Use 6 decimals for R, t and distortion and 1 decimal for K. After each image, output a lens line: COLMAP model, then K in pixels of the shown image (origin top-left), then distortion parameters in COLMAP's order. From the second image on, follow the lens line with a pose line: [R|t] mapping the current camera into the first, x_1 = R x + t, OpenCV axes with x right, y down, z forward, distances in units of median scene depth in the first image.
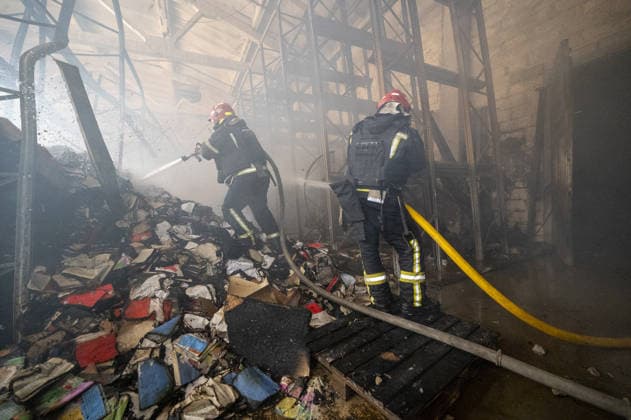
lens RADIAL K [[252.5, 0, 315.1], [0, 252.5, 201.8], [0, 0, 1]] dist [-0.001686, -0.000103]
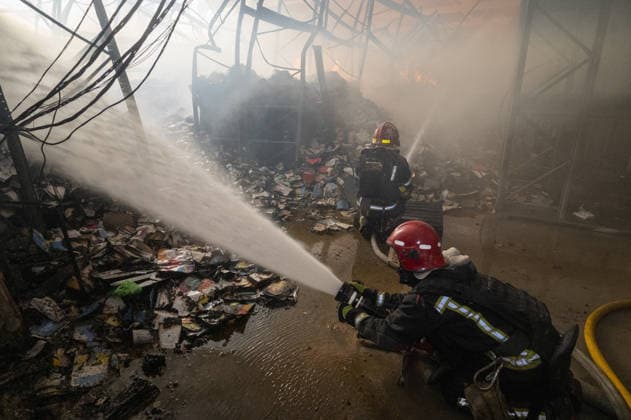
lens RADIAL K [[372.0, 0, 315.5], [0, 372.0, 210.0], [0, 0, 1]] dist [-0.006667, 0.000581]
pose [[0.579132, 0.304407, -0.756269, 1.994609], [-0.028748, 0.934720, 0.354221, -0.457189], [0.814727, -0.183400, 0.550077, -1.065297]]
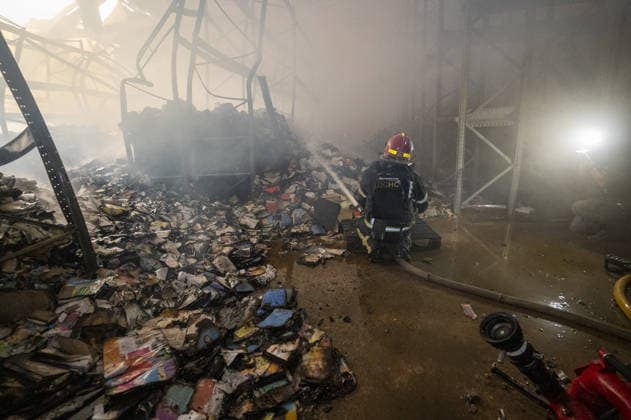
lens RADIAL K [[289.2, 0, 315.5], [0, 289.2, 210.0], [0, 0, 1]] dist [0.009270, -0.000530]
pose [[0.791798, 0.160920, -0.589203, 1.100553], [0.008018, 0.961847, 0.273470, -0.189287], [0.610730, -0.221258, 0.760298, -0.896223]]
